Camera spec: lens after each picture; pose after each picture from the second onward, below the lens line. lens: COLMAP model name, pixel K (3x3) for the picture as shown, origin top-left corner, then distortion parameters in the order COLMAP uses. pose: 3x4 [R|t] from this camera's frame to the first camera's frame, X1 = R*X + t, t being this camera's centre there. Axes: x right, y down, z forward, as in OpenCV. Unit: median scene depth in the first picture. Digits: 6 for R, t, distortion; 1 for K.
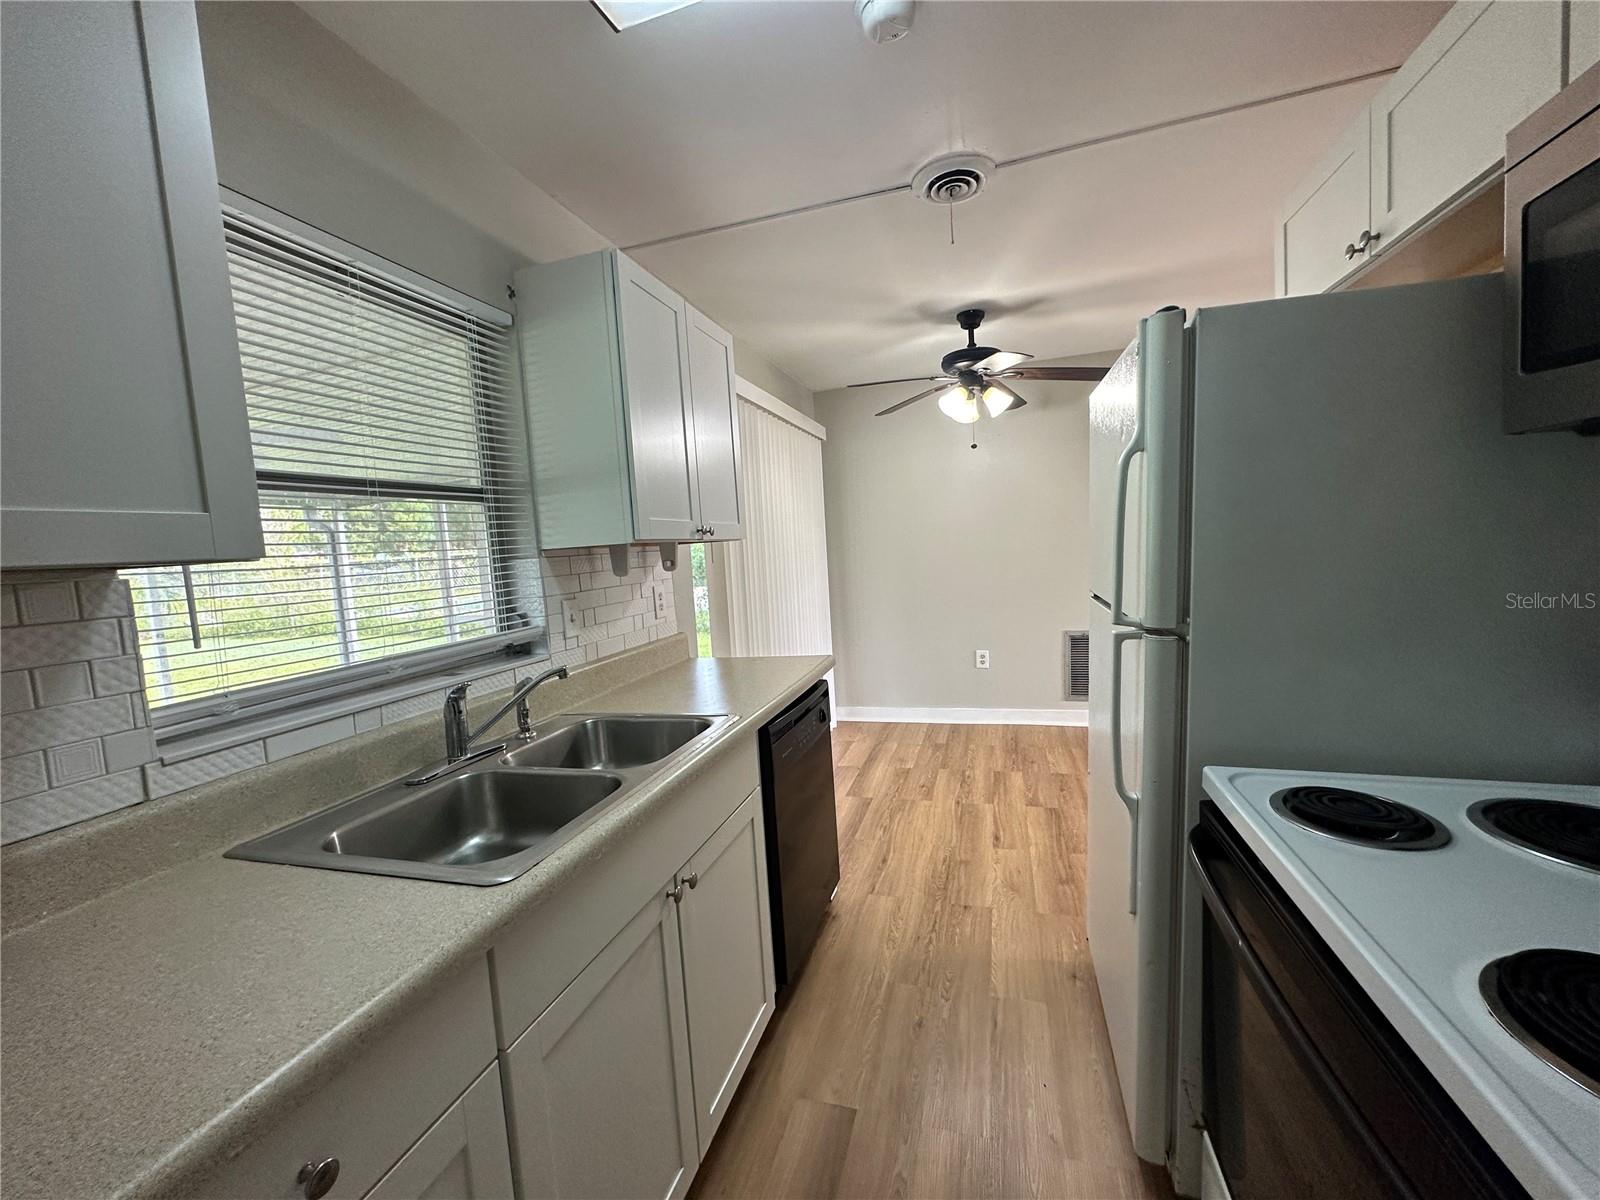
lens RADIAL K [[644.3, 0, 809.2], [0, 644.3, 601.2], [0, 0, 1]] dist [0.001864, 0.000100]
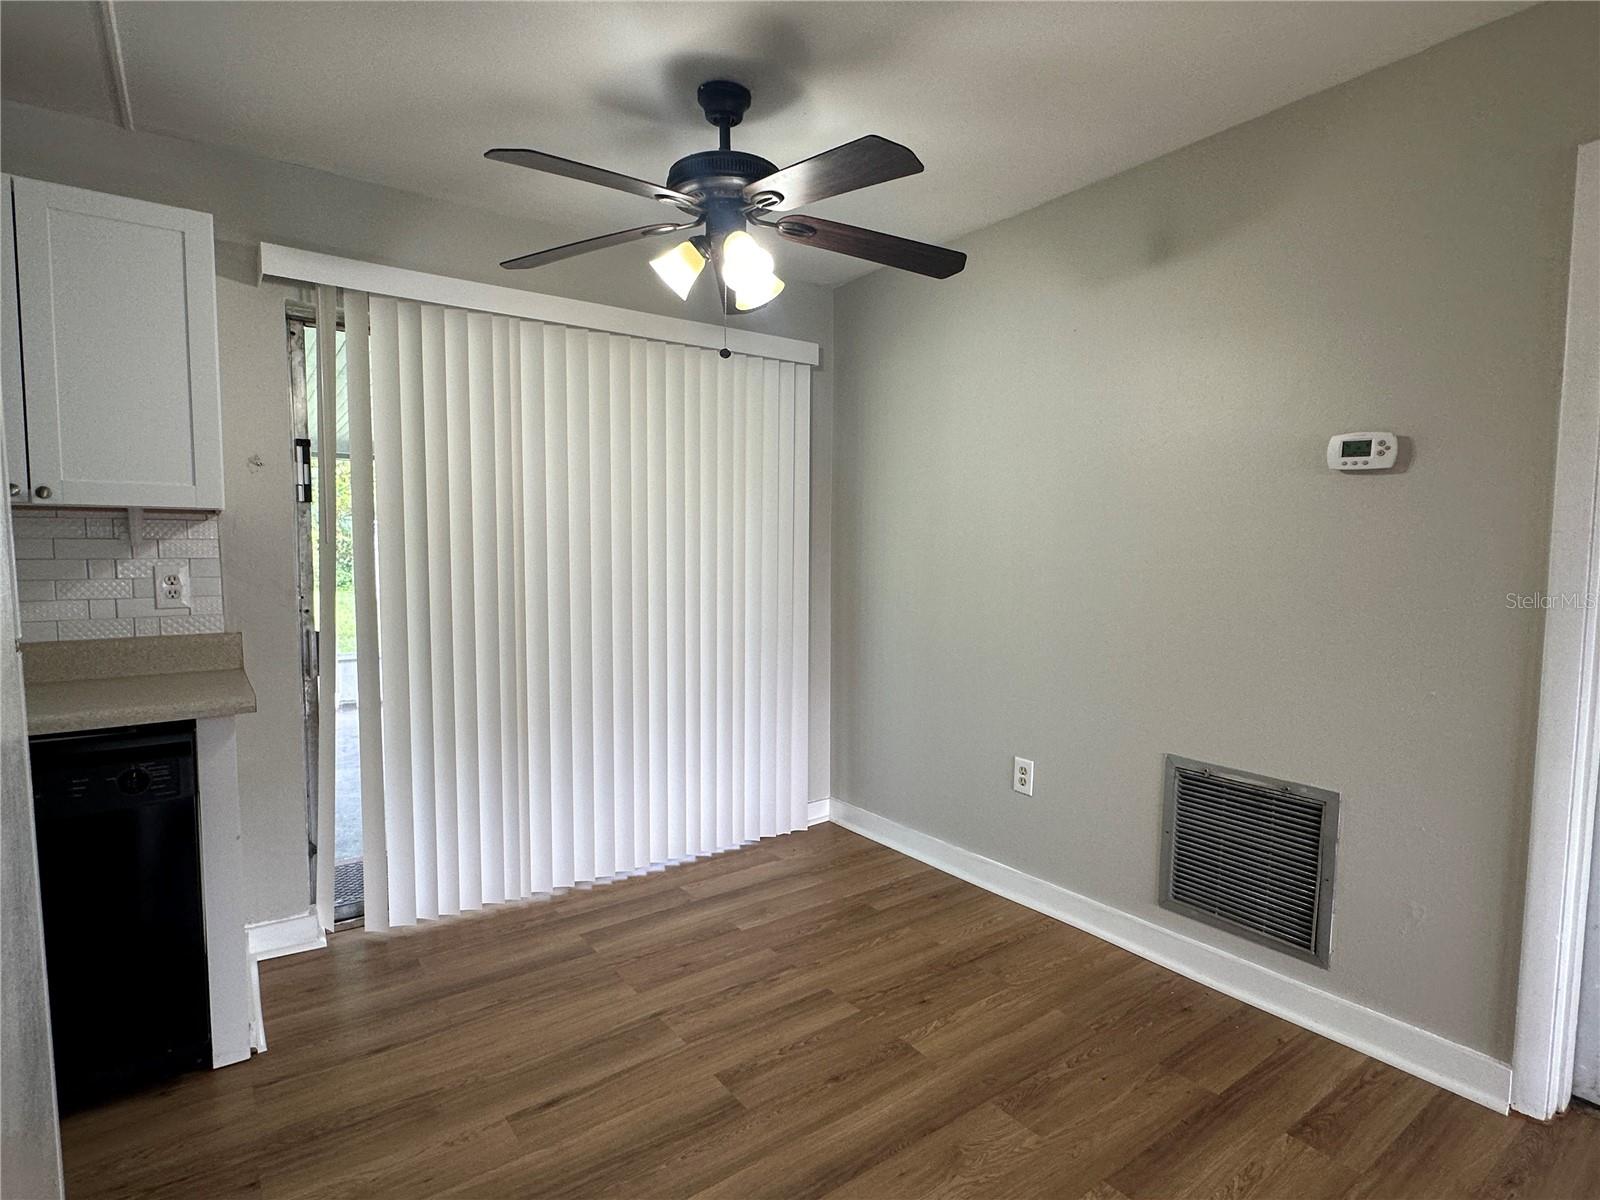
lens RADIAL K [[833.0, 0, 805.7], [0, 833.0, 608.8], [0, 0, 1]] dist [-0.003771, 0.002245]
pose [[0.791170, 0.107499, -0.602075, 0.654047], [-0.105974, 0.993637, 0.038154, -0.061961], [0.602345, 0.033618, 0.797528, 0.460763]]
